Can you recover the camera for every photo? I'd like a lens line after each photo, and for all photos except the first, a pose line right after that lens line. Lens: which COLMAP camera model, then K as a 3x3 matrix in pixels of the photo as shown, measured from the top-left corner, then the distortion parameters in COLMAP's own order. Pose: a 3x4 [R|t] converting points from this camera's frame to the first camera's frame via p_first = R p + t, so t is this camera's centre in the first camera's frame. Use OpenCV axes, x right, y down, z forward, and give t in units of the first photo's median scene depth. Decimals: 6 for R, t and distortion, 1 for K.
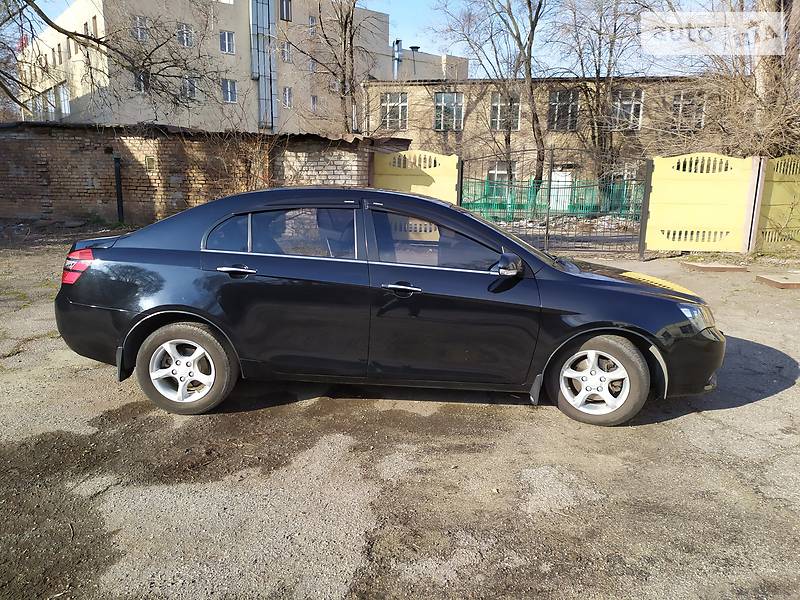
lens RADIAL K [[608.3, 0, 402.9], [0, 608.3, 300.5], [0, 0, 1]] dist [0.075068, -0.090025]
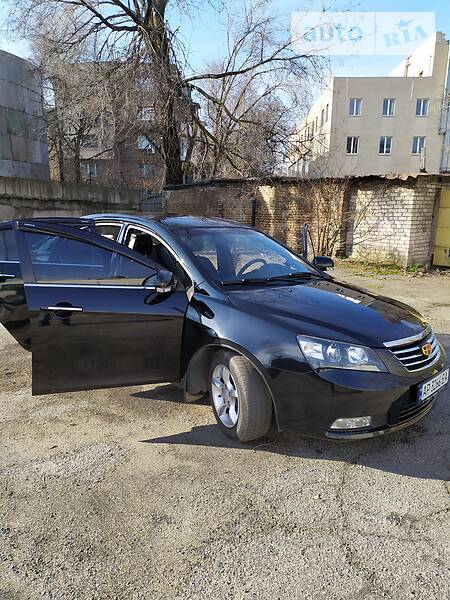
lens RADIAL K [[456.2, 0, 225.0], [0, 456.2, 300.0], [0, 0, 1]] dist [0.075068, -0.090025]
pose [[0.751461, 0.119532, -0.648859, 0.257206], [-0.129728, 0.991023, 0.032323, -0.017188], [0.646898, 0.059886, 0.760222, 0.125268]]
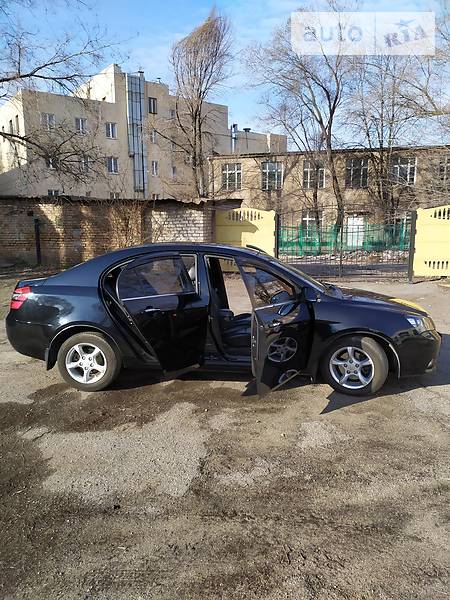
lens RADIAL K [[456.2, 0, 225.0], [0, 456.2, 300.0], [0, 0, 1]] dist [0.075068, -0.090025]
pose [[0.999156, -0.016777, -0.037503, 0.013200], [0.015564, 0.999353, -0.032412, -0.000940], [0.038023, 0.031801, 0.998771, -0.052617]]
